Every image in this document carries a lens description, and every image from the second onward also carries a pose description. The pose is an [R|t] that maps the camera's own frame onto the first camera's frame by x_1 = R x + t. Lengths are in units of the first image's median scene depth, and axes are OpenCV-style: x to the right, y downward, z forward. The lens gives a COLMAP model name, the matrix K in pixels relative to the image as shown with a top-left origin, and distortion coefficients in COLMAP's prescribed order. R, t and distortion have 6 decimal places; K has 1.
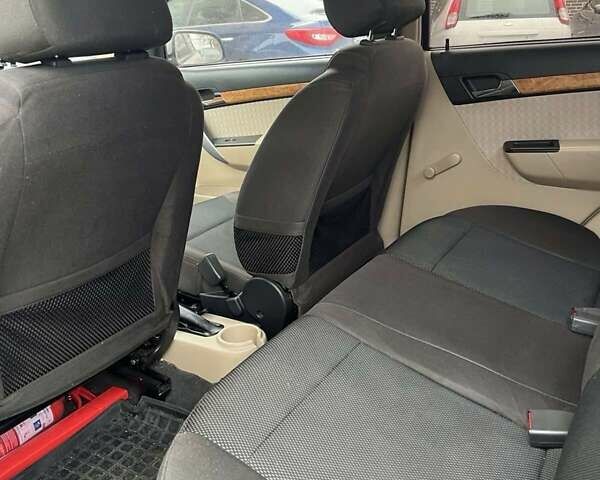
lens RADIAL K [[606.3, 0, 289.1], [0, 606.3, 241.9], [0, 0, 1]] dist [0.067889, -0.093273]
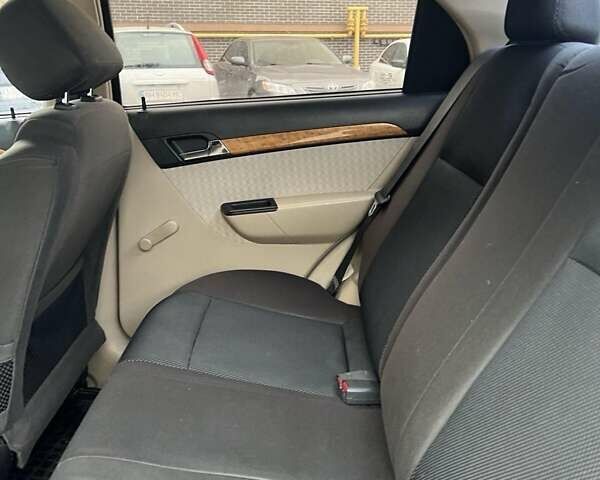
lens RADIAL K [[606.3, 0, 289.1], [0, 606.3, 241.9], [0, 0, 1]] dist [0.067889, -0.093273]
pose [[0.850574, -0.134055, 0.508481, -0.044769], [0.167773, 0.985606, -0.020802, -0.069813], [-0.498374, 0.103003, 0.860822, 0.146881]]
